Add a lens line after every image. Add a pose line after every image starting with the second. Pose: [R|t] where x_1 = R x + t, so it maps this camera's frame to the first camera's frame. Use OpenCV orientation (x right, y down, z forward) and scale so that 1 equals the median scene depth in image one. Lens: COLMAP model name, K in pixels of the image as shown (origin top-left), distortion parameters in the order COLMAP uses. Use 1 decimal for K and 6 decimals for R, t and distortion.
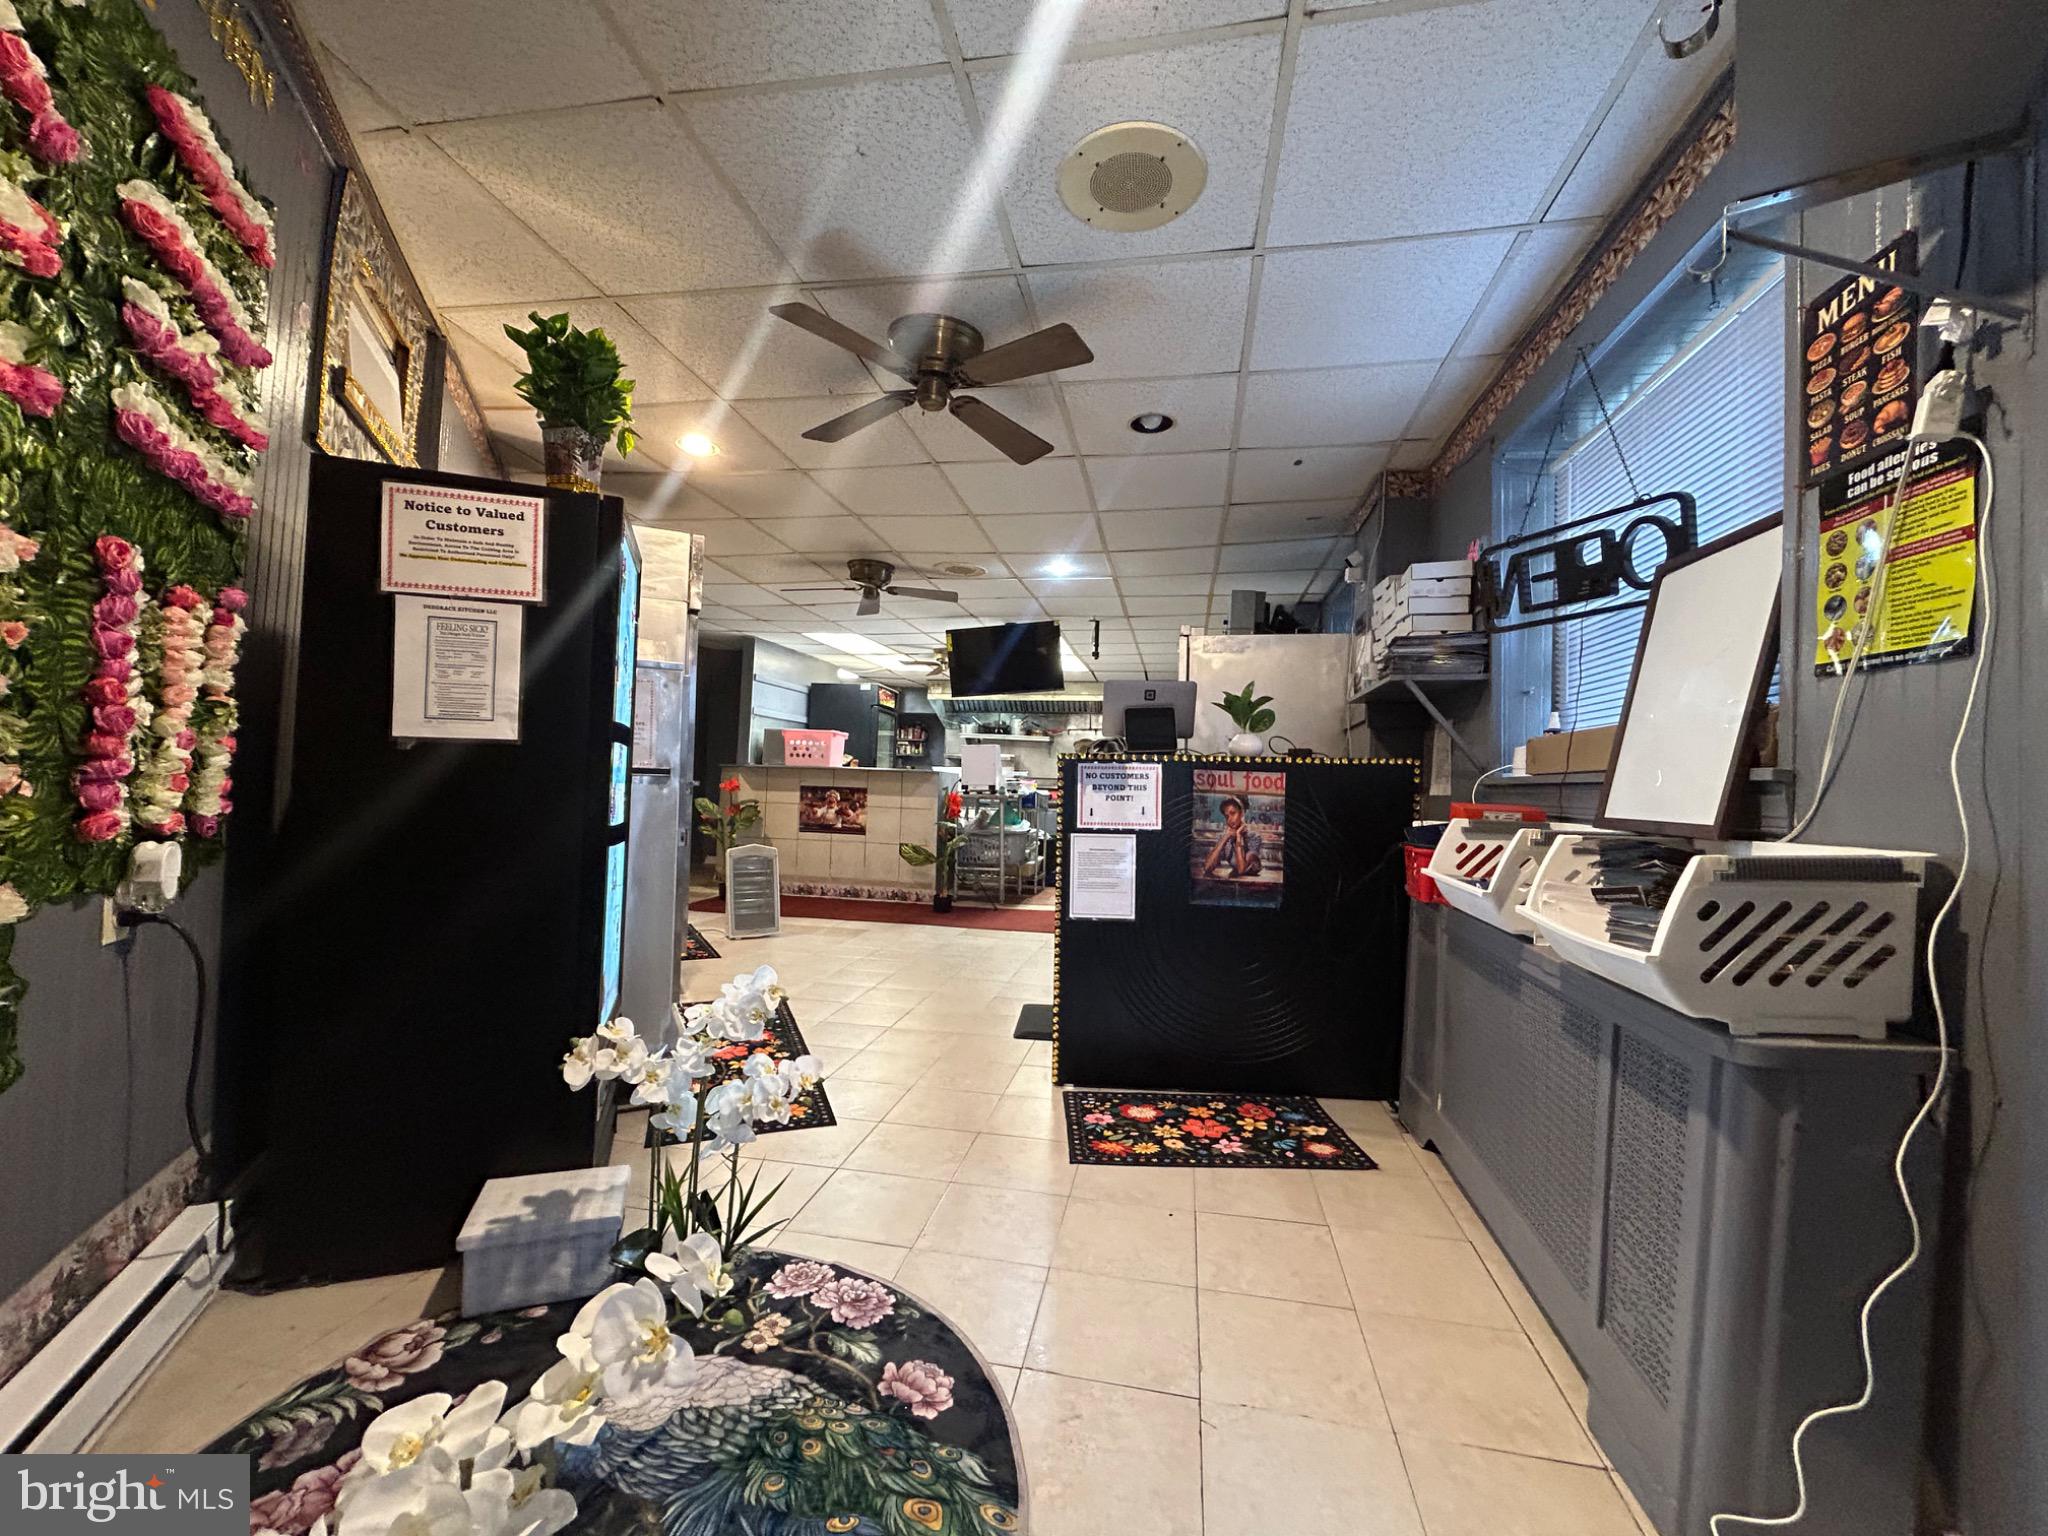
lens RADIAL K [[811.5, 0, 1024.0], [0, 811.5, 768.0], [0, 0, 1]] dist [0.000693, -0.000089]
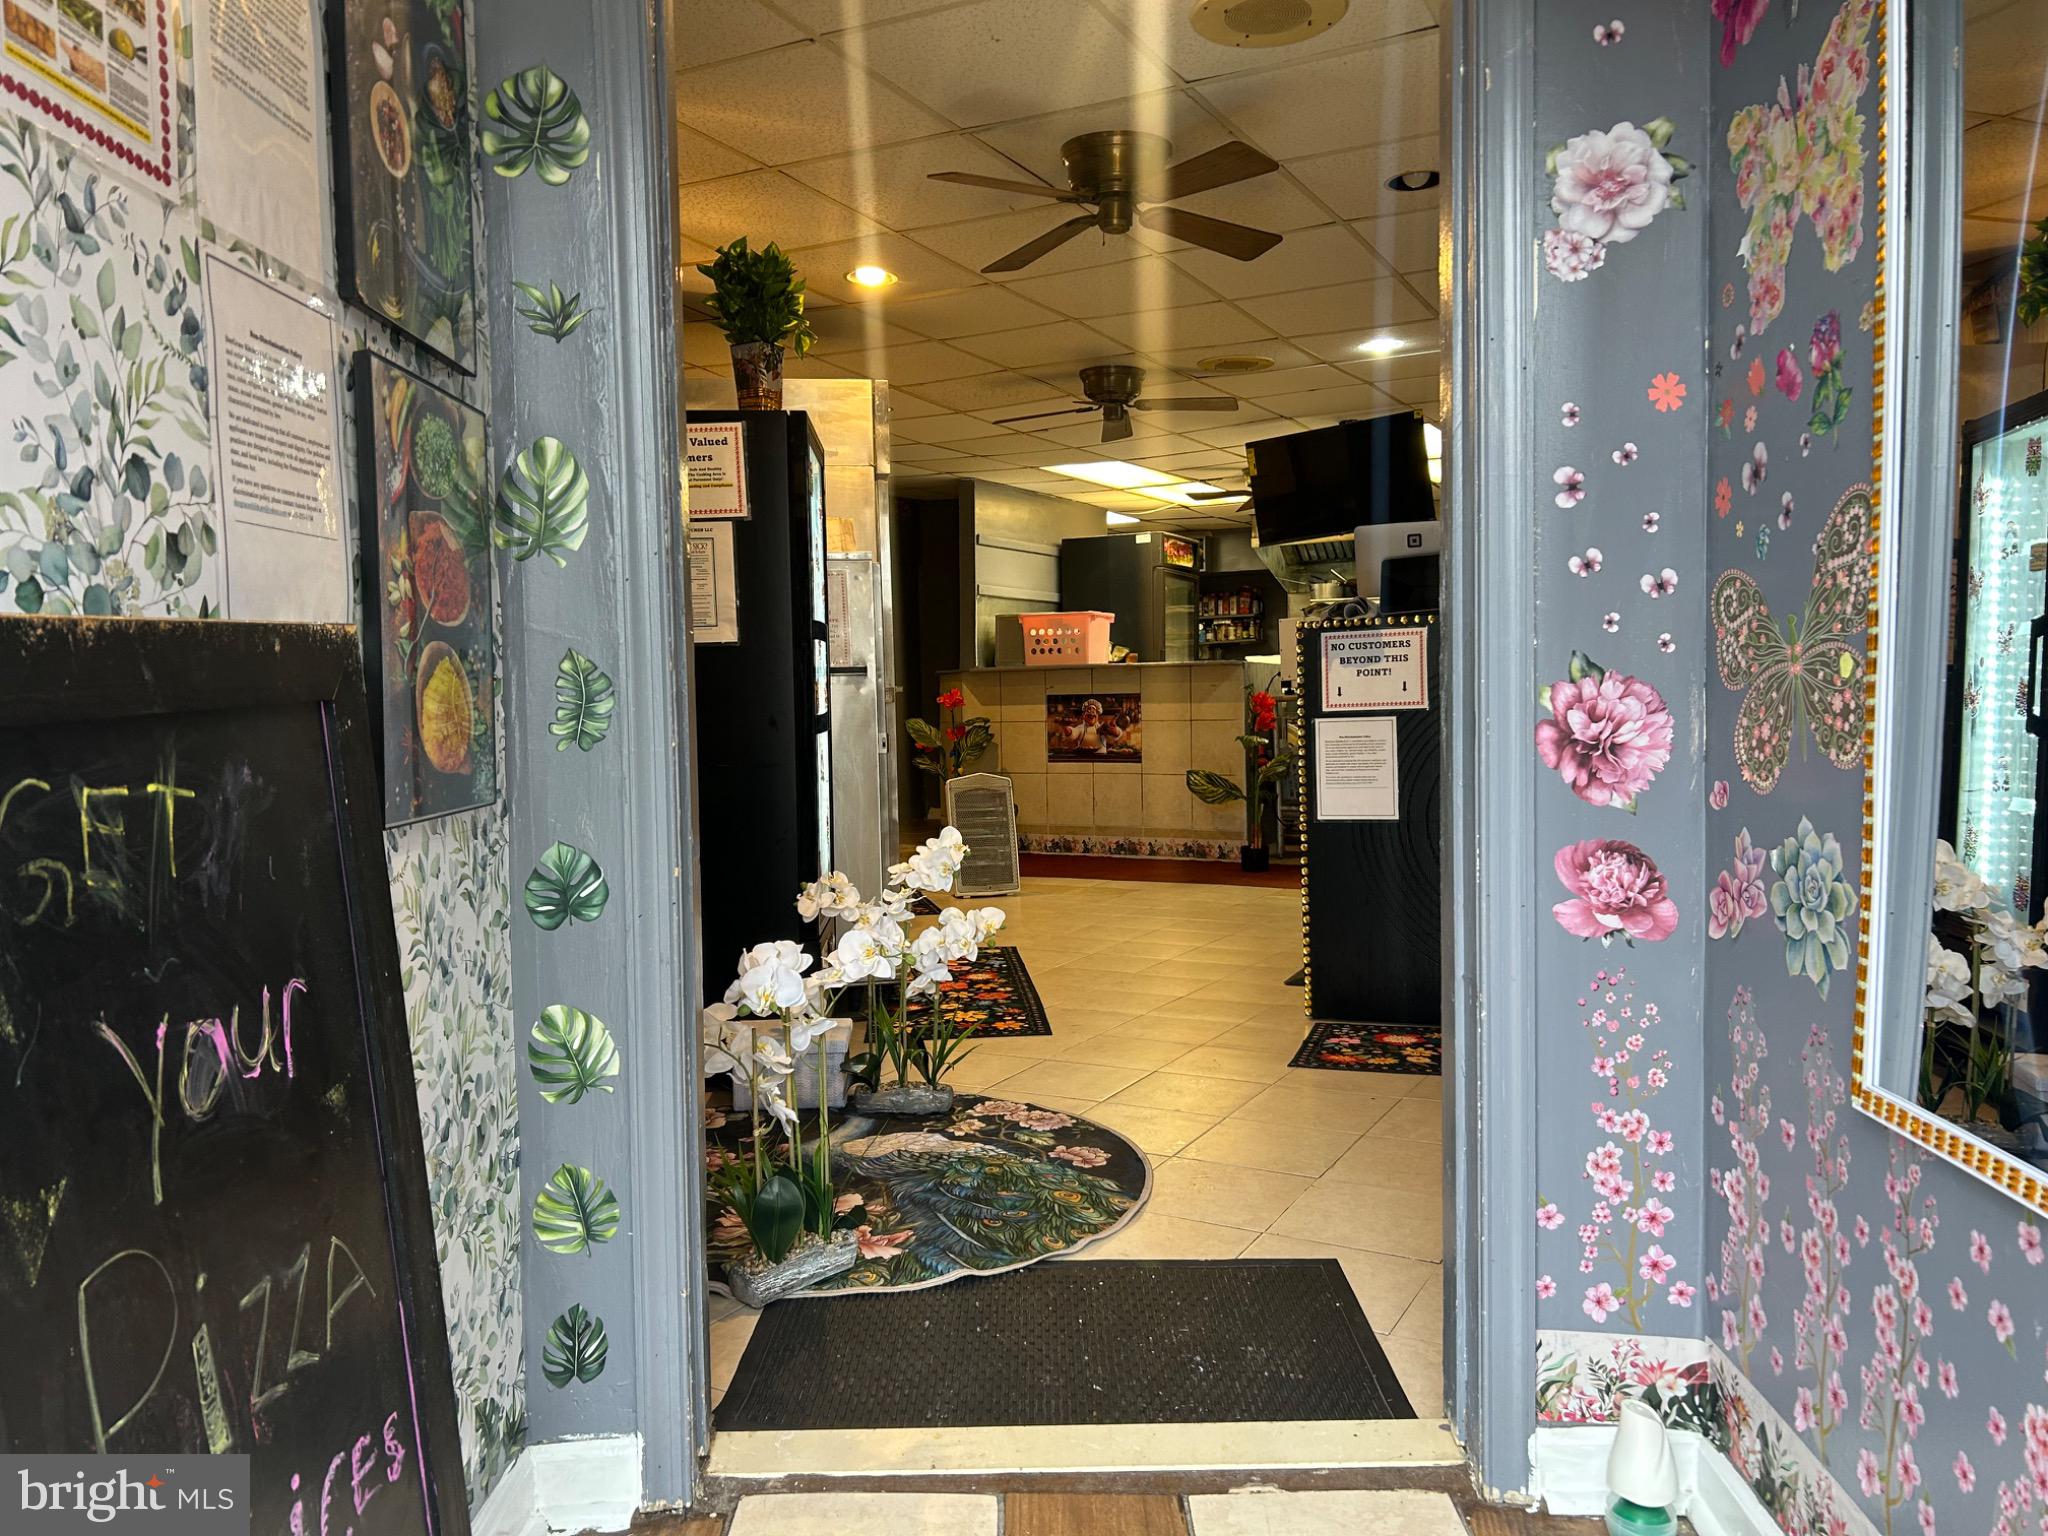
lens RADIAL K [[1430.9, 0, 1024.0], [0, 1430.9, 768.0], [0, 0, 1]] dist [0.136656, -0.000270]
pose [[0.951536, -0.034874, -0.305555, 0.160781], [0.056097, 0.996563, 0.060953, 0.017881], [0.302379, -0.075140, 0.950222, -0.353124]]
